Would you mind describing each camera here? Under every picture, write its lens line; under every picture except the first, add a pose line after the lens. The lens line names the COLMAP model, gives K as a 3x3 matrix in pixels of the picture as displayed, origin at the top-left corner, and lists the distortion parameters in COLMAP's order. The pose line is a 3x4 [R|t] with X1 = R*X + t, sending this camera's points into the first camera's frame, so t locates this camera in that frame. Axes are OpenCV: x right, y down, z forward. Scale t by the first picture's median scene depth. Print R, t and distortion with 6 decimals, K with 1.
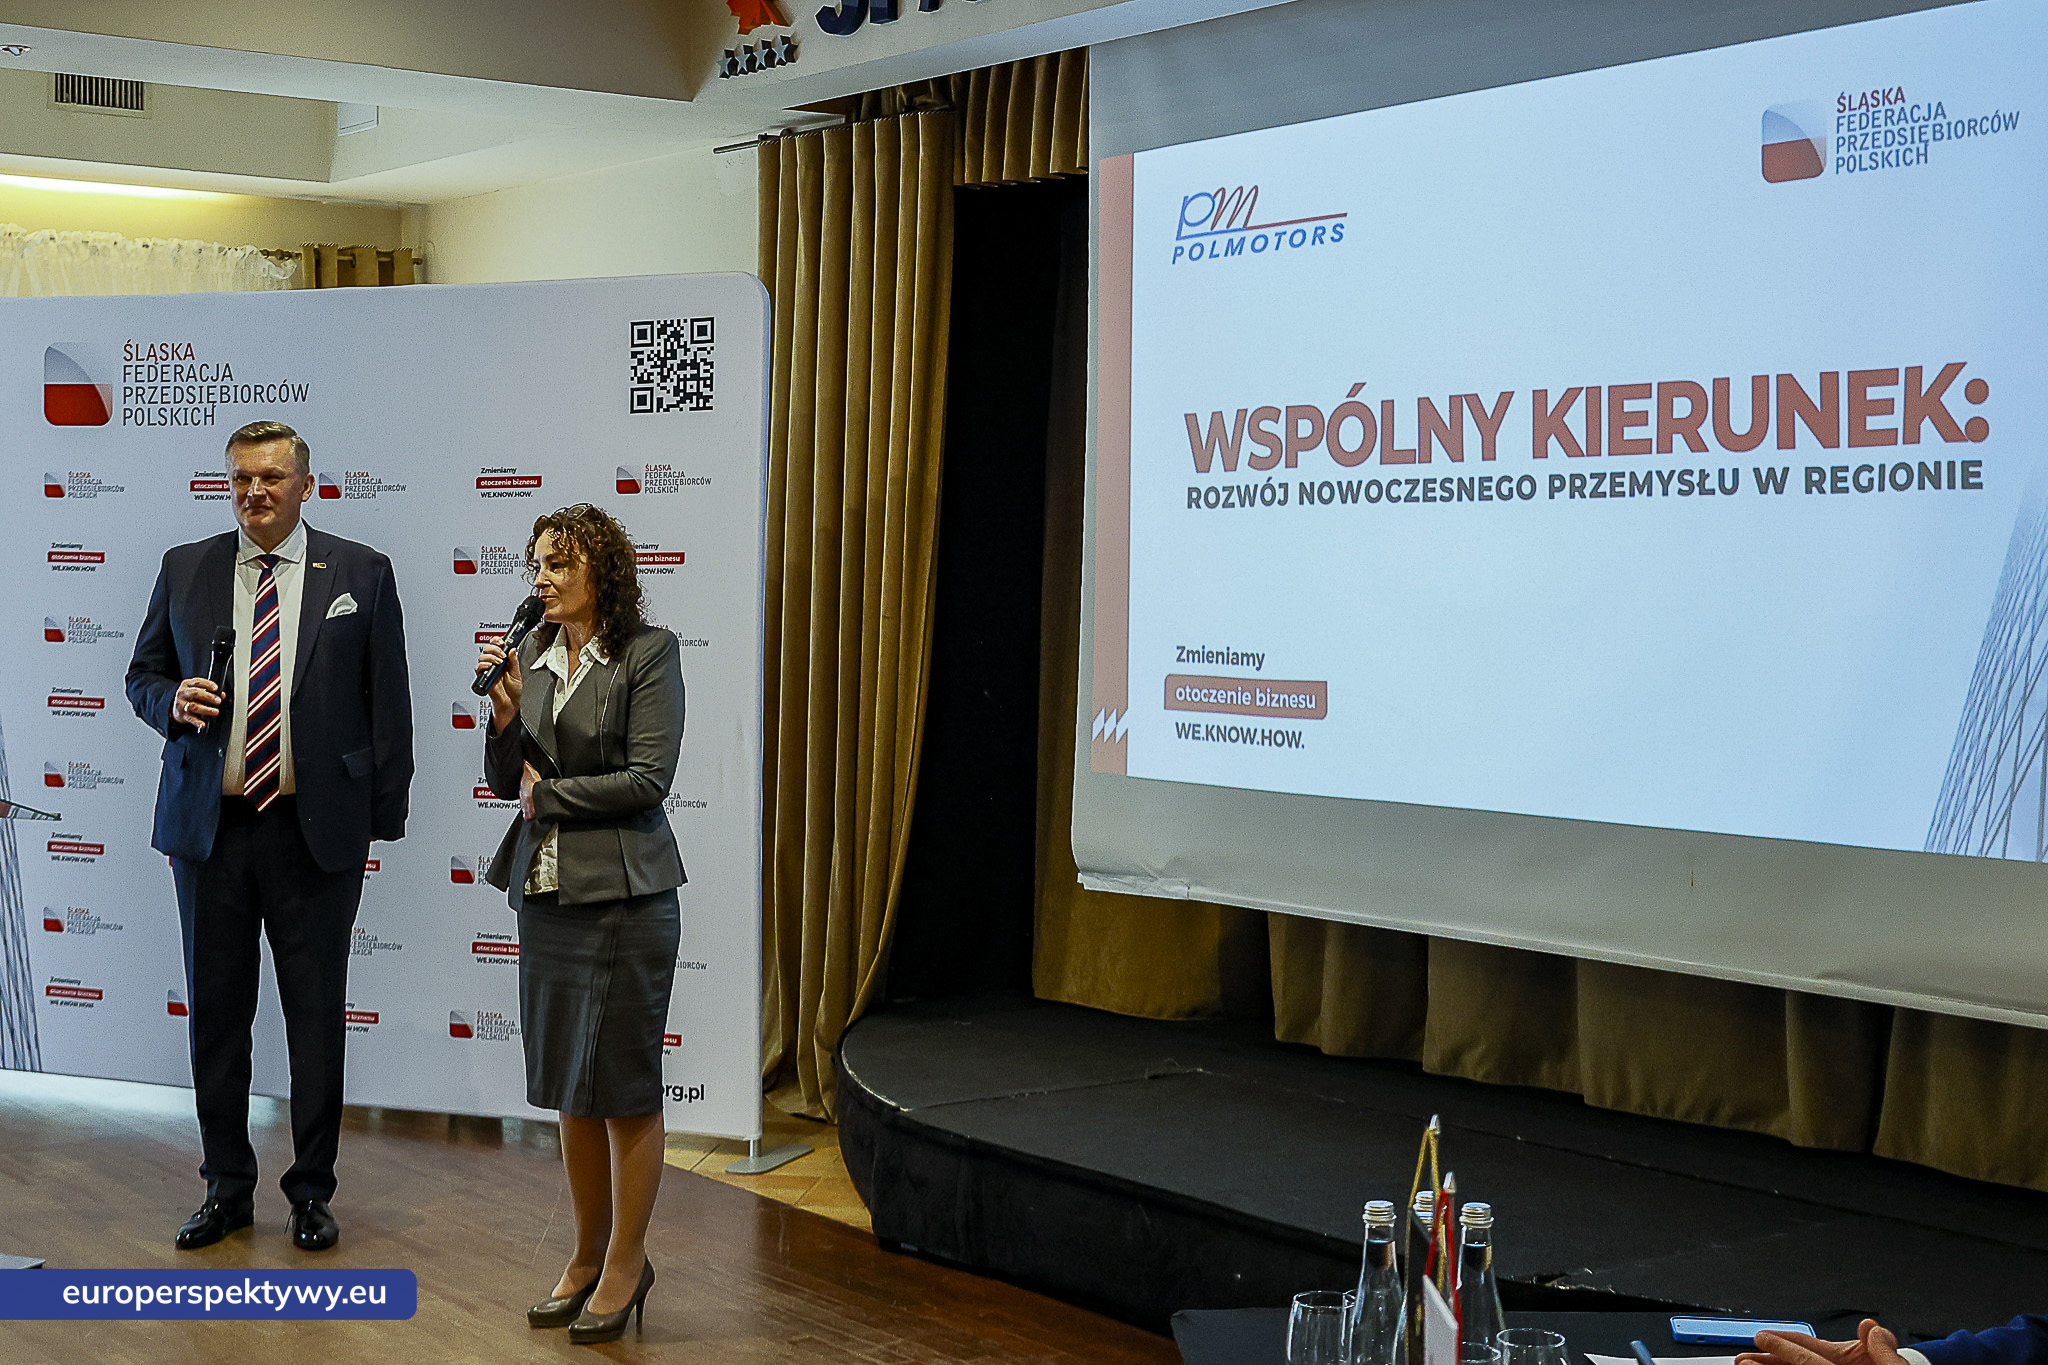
lens RADIAL K [[2918.5, 0, 924.8], [0, 2918.5, 613.1], [0, 0, 1]] dist [0.000216, 0.000000]
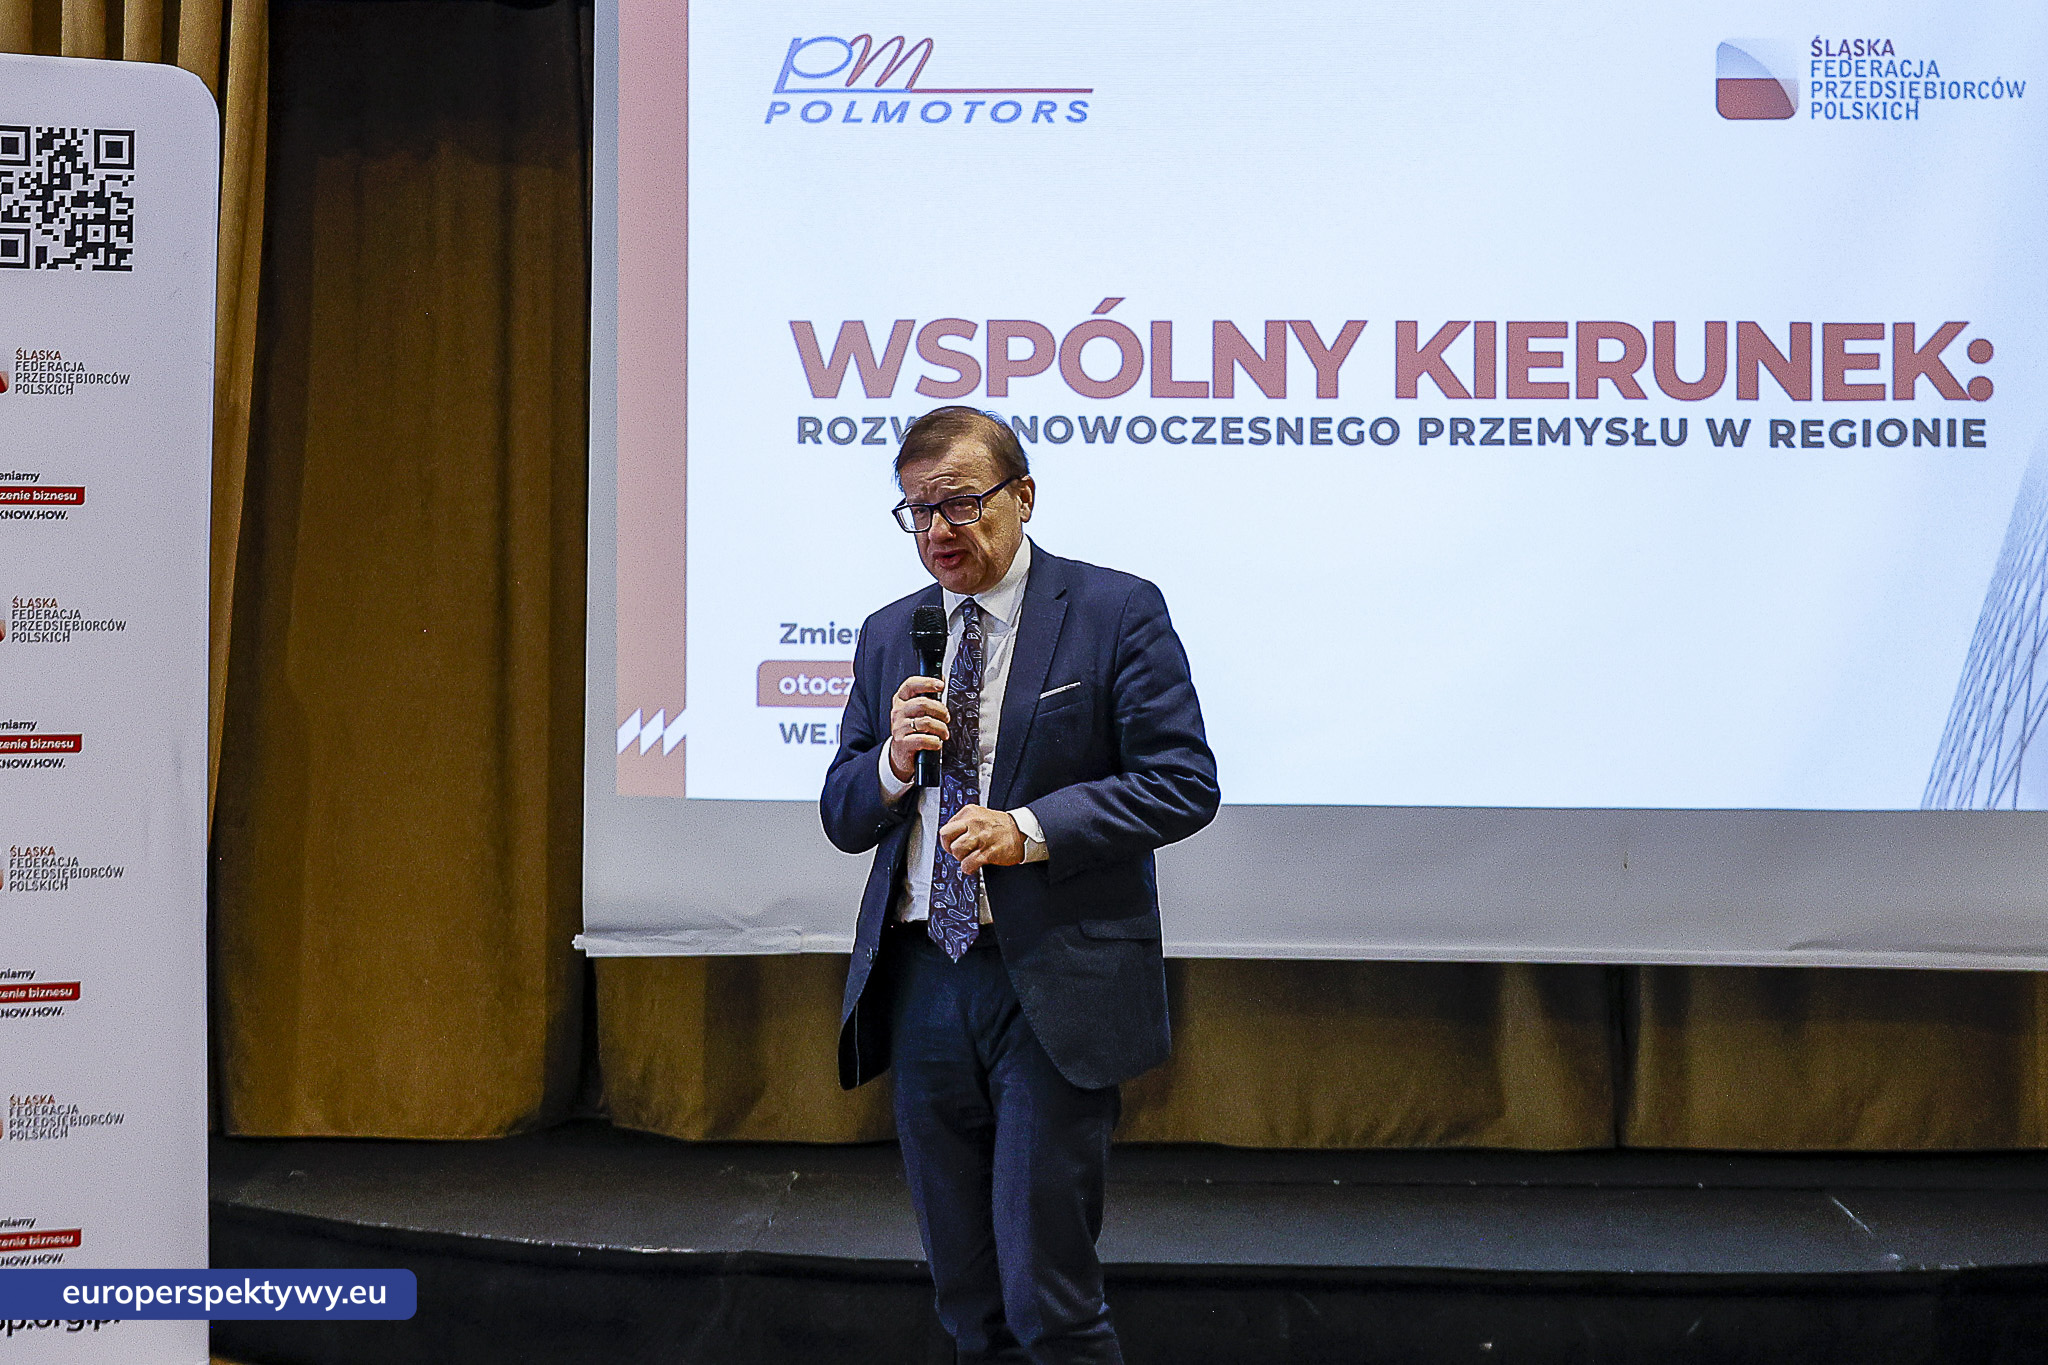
lens RADIAL K [[3979.0, 0, 999.3], [0, 3979.0, 633.9], [0, 0, 1]] dist [0.002239, 0.000000]
pose [[0.614954, -0.004638, 0.788549, -0.733899], [0.008158, 0.999967, -0.000481, 0.015747], [-0.788521, 0.006728, 0.614972, 0.326639]]
